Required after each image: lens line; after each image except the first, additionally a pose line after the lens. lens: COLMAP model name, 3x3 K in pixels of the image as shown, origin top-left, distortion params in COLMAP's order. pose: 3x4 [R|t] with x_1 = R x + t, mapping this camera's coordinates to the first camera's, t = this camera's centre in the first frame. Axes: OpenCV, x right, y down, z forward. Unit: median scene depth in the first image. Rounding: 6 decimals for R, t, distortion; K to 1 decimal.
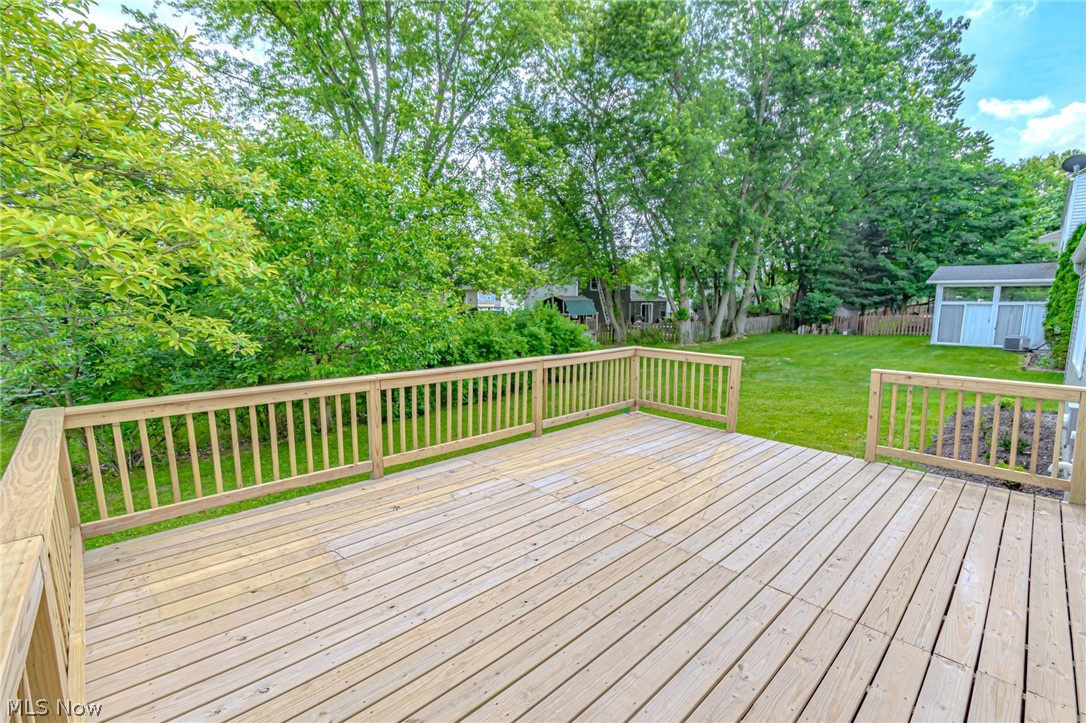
lens RADIAL K [[473.5, 0, 543.0], [0, 473.5, 361.5], [0, 0, 1]] dist [-0.005259, 0.001345]
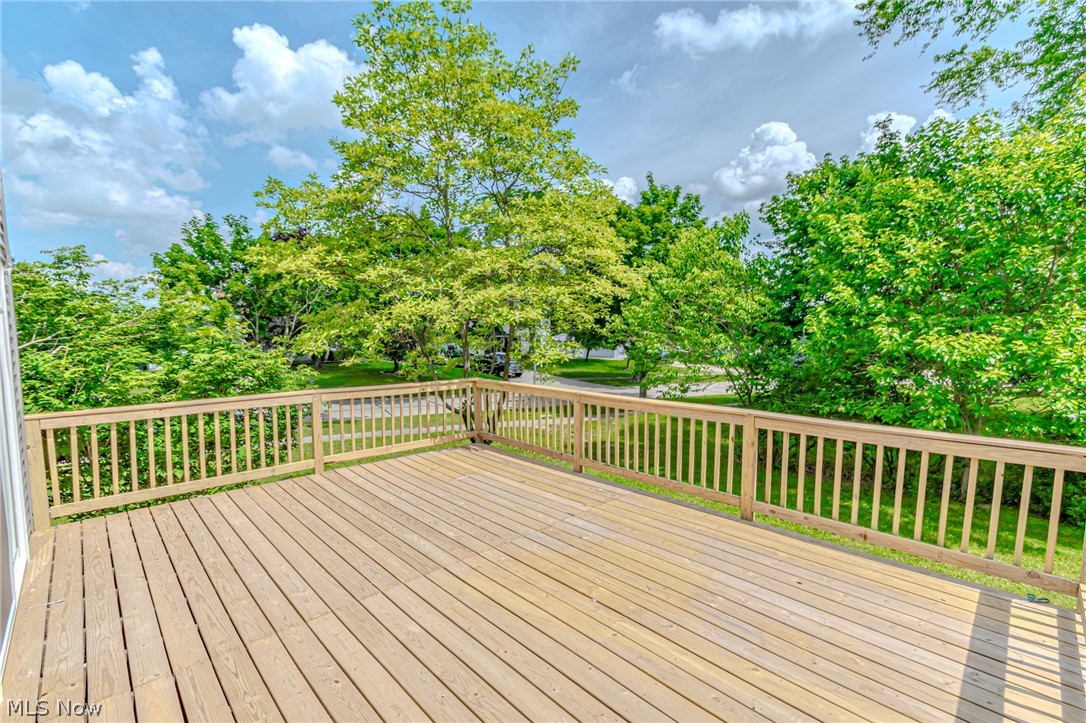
lens RADIAL K [[473.5, 0, 543.0], [0, 473.5, 361.5], [0, 0, 1]] dist [-0.005259, 0.001345]
pose [[0.031461, 0.054009, -0.998045, 0.727950], [-0.128110, 0.990521, 0.049563, -0.081076], [0.991261, 0.126300, 0.038082, 0.665370]]
